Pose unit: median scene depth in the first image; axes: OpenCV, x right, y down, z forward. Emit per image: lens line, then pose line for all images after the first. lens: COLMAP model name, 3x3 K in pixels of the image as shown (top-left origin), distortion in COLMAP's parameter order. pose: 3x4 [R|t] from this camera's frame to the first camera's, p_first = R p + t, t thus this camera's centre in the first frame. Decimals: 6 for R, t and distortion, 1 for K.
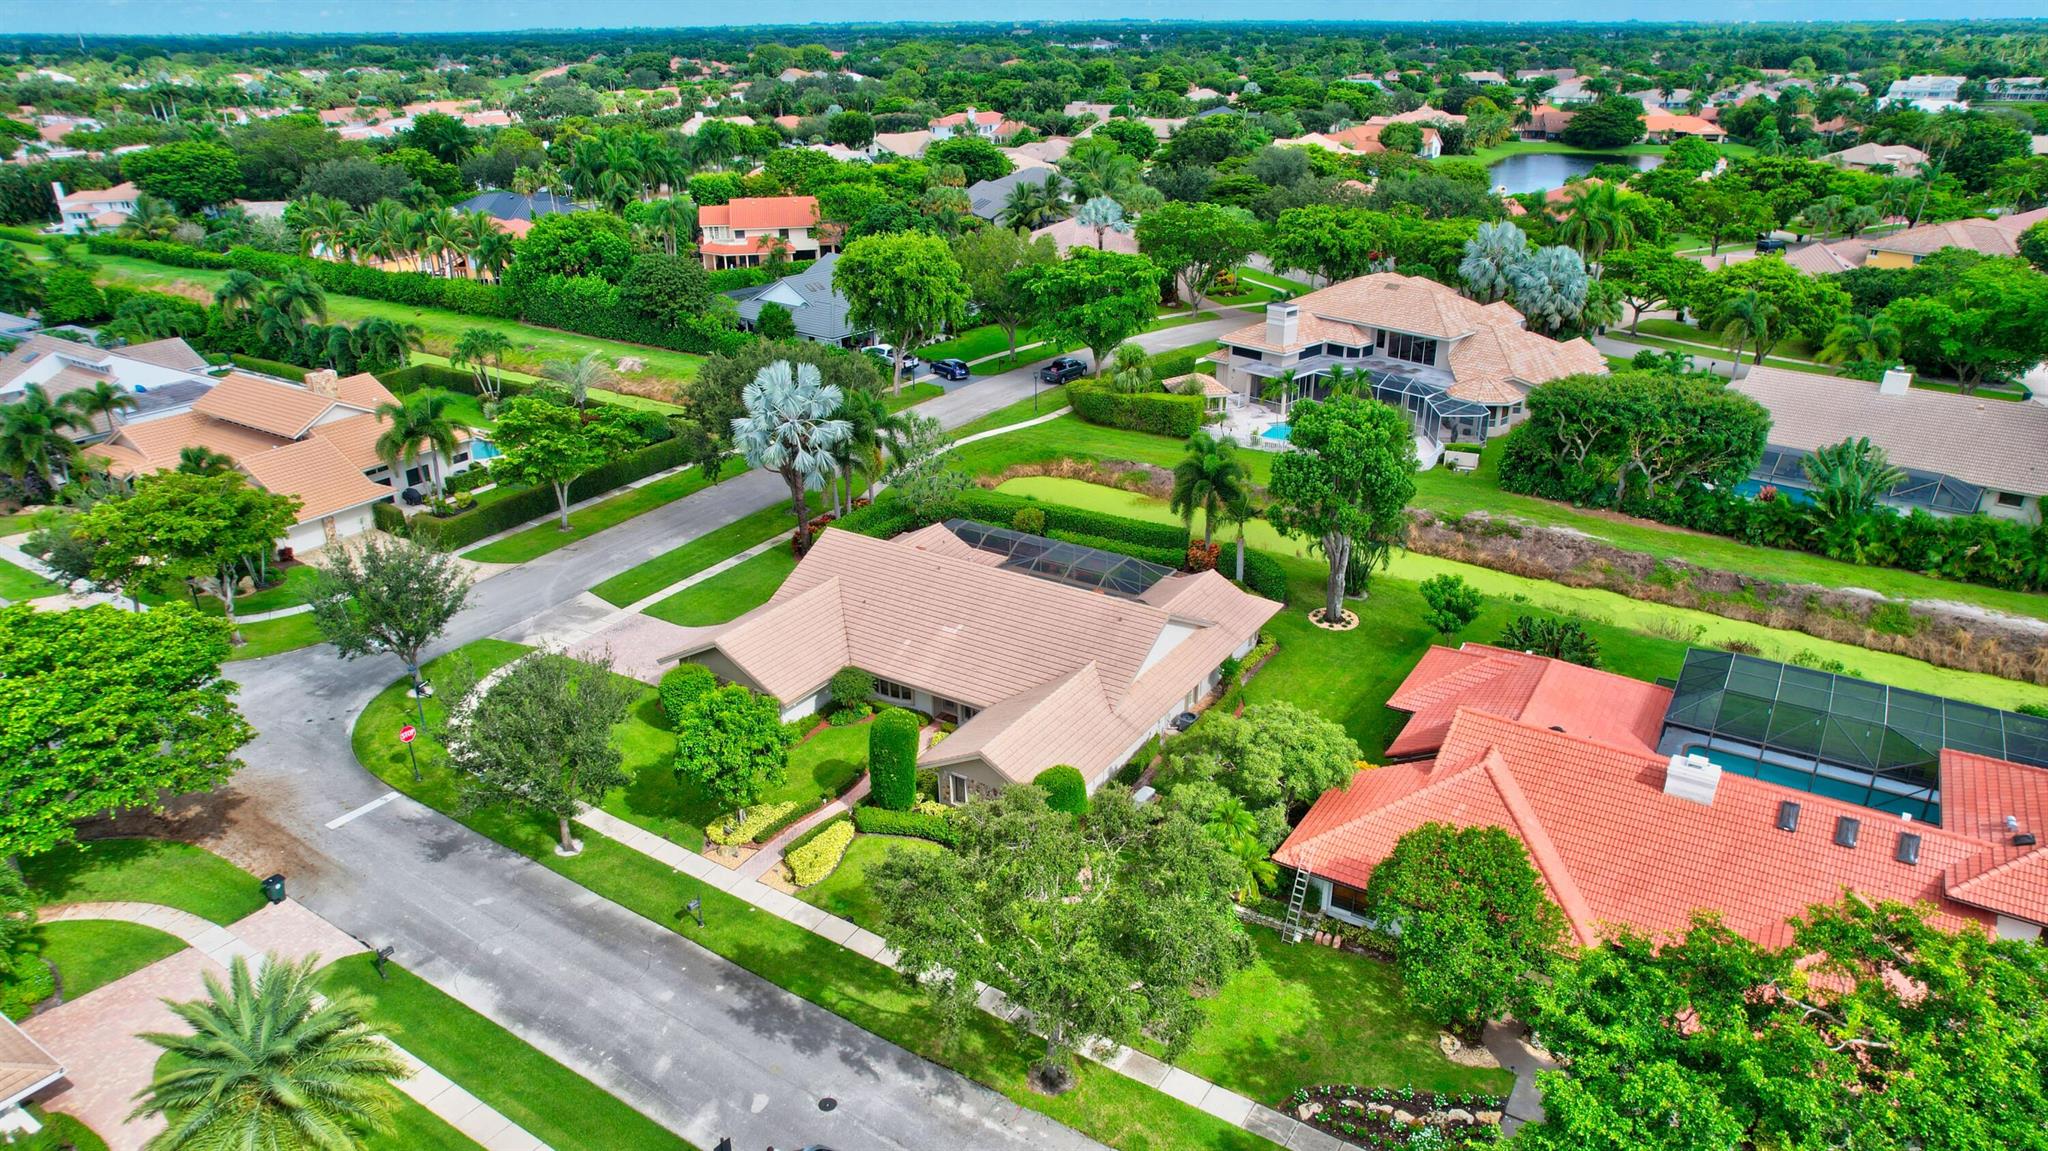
lens RADIAL K [[1294.2, 0, 1024.0], [0, 1294.2, 575.5], [0, 0, 1]] dist [-0.098692, 0.097673]
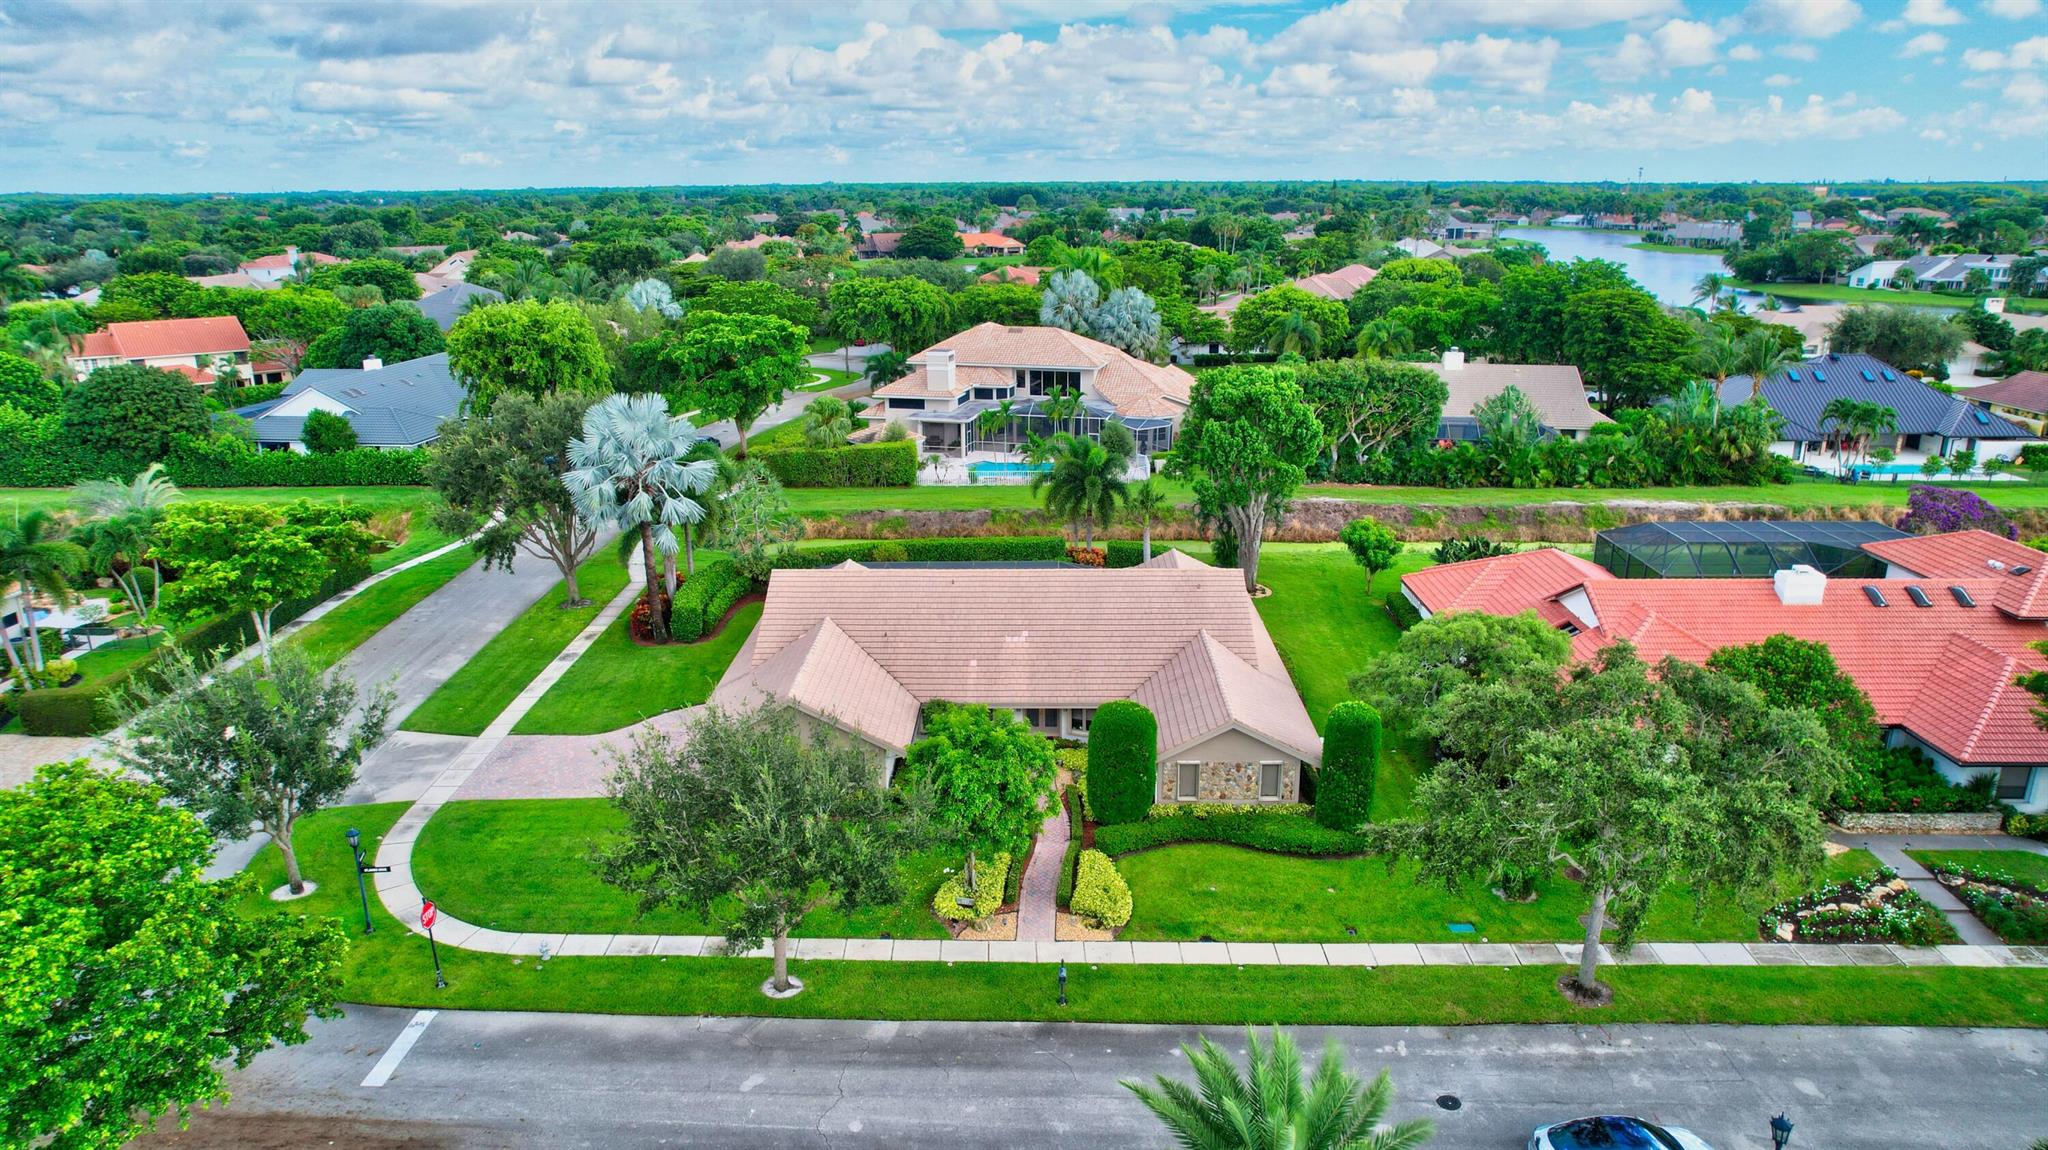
lens RADIAL K [[1294.2, 0, 1024.0], [0, 1294.2, 575.0], [0, 0, 1]] dist [-0.098692, 0.097673]
pose [[0.852027, -0.151391, 0.501129, -0.377417], [0.207363, 0.976570, -0.057541, 0.040491], [-0.480677, 0.152942, 0.863457, 0.197217]]
